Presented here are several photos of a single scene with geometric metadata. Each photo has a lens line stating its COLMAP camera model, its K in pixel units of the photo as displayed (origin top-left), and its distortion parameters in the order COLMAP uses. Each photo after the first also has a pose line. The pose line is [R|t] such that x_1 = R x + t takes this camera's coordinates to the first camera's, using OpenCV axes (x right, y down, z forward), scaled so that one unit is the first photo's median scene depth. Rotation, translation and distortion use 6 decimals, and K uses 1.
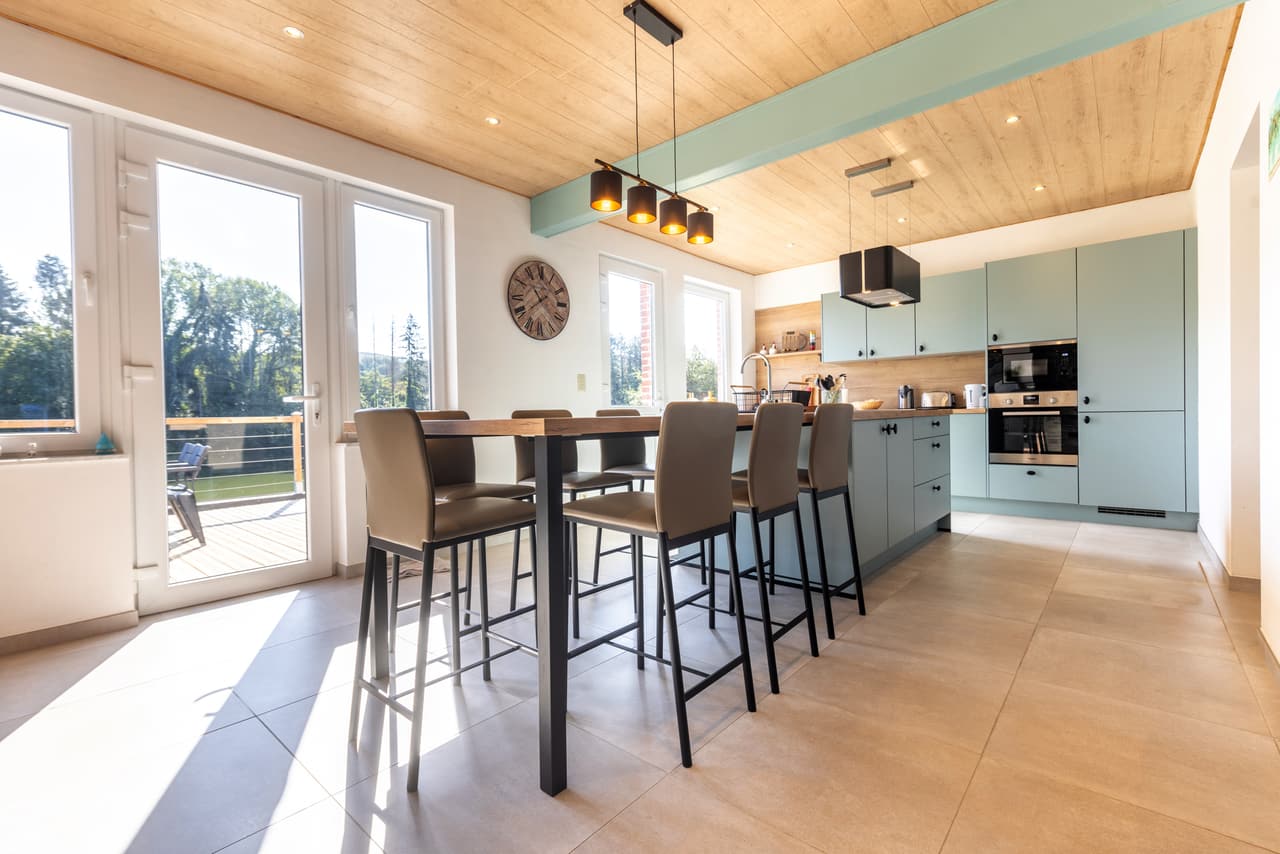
lens RADIAL K [[563.3, 0, 639.6], [0, 563.3, 421.4], [0, 0, 1]] dist [0.003263, -0.000215]
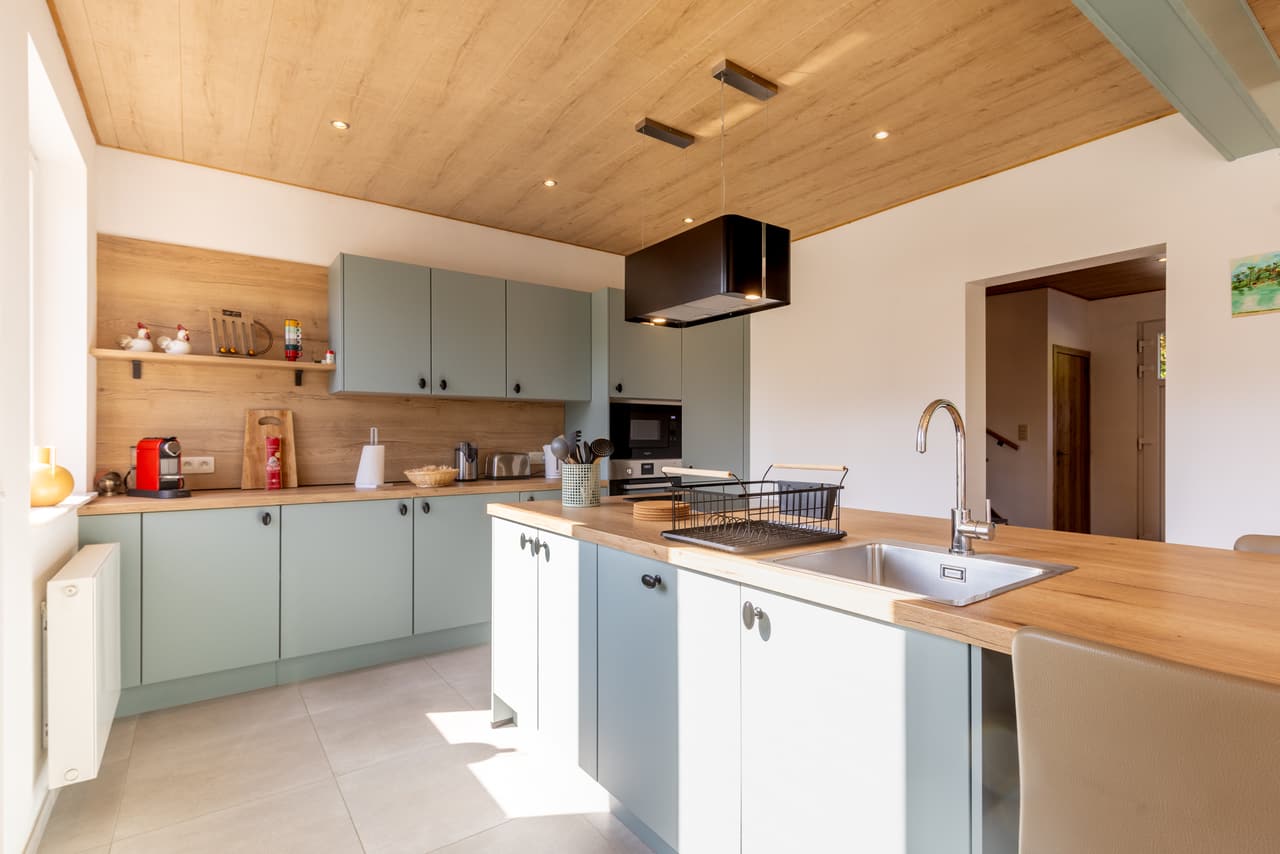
lens RADIAL K [[609.4, 0, 636.3], [0, 609.4, 432.3], [0, 0, 1]] dist [0.001004, -0.000883]
pose [[0.238501, 0.028589, 0.970721, -0.150291], [0.005380, 0.999512, -0.030758, -0.055931], [-0.971127, 0.012558, 0.238231, 0.698882]]
